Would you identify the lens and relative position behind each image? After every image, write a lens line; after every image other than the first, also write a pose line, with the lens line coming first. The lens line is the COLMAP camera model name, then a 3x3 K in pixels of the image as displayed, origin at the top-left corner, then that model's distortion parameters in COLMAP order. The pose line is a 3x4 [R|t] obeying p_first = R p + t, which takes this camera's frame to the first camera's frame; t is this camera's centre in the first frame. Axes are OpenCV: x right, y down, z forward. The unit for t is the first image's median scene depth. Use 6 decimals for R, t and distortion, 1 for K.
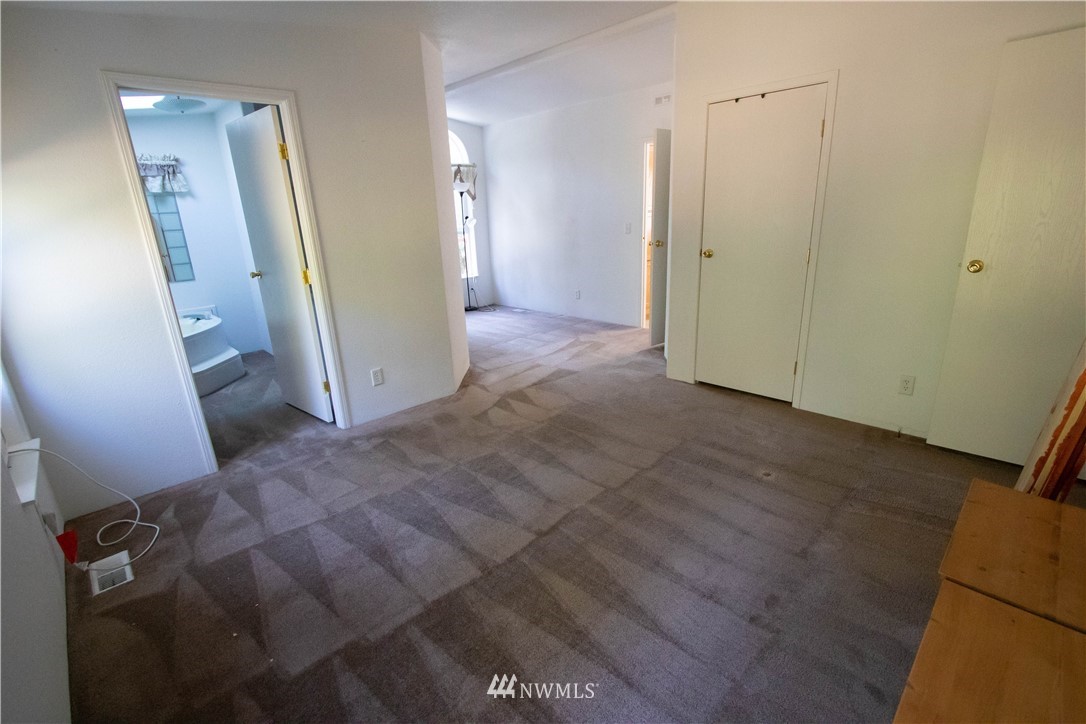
lens RADIAL K [[494.0, 0, 539.9], [0, 494.0, 364.4], [0, 0, 1]] dist [-0.021378, 0.001417]
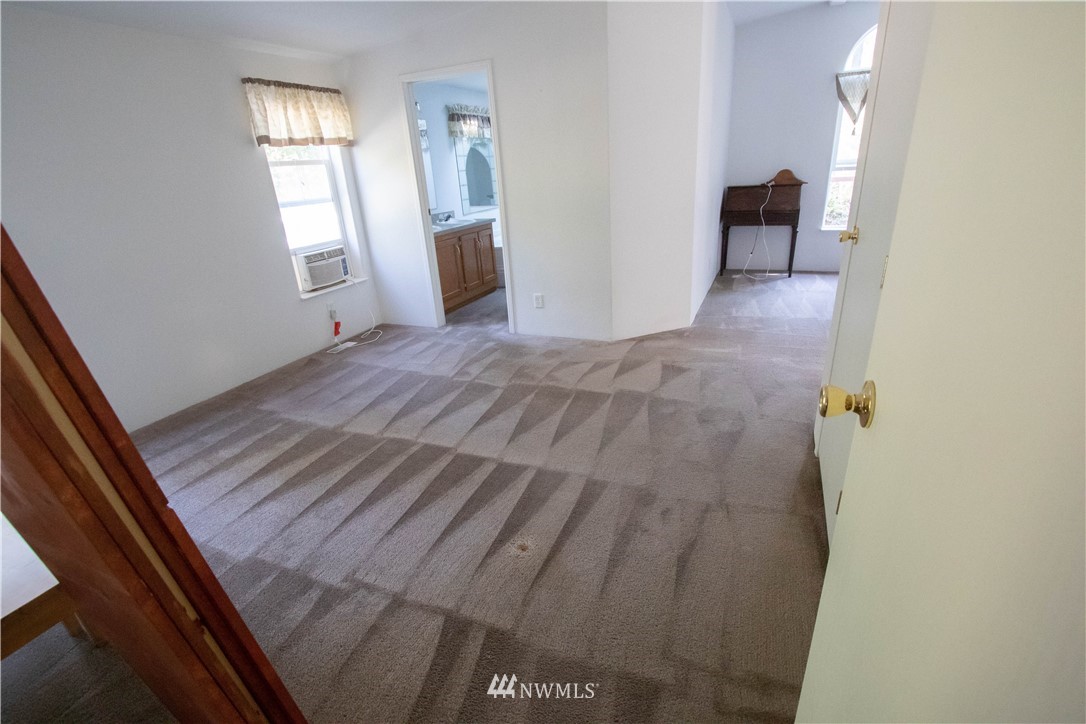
lens RADIAL K [[494.0, 0, 539.9], [0, 494.0, 364.4], [0, 0, 1]] dist [-0.021378, 0.001417]
pose [[0.386188, 0.362484, -0.848212, 0.879822], [-0.226579, 0.928656, 0.293701, -0.219084], [0.894159, 0.078763, 0.440767, 0.604048]]
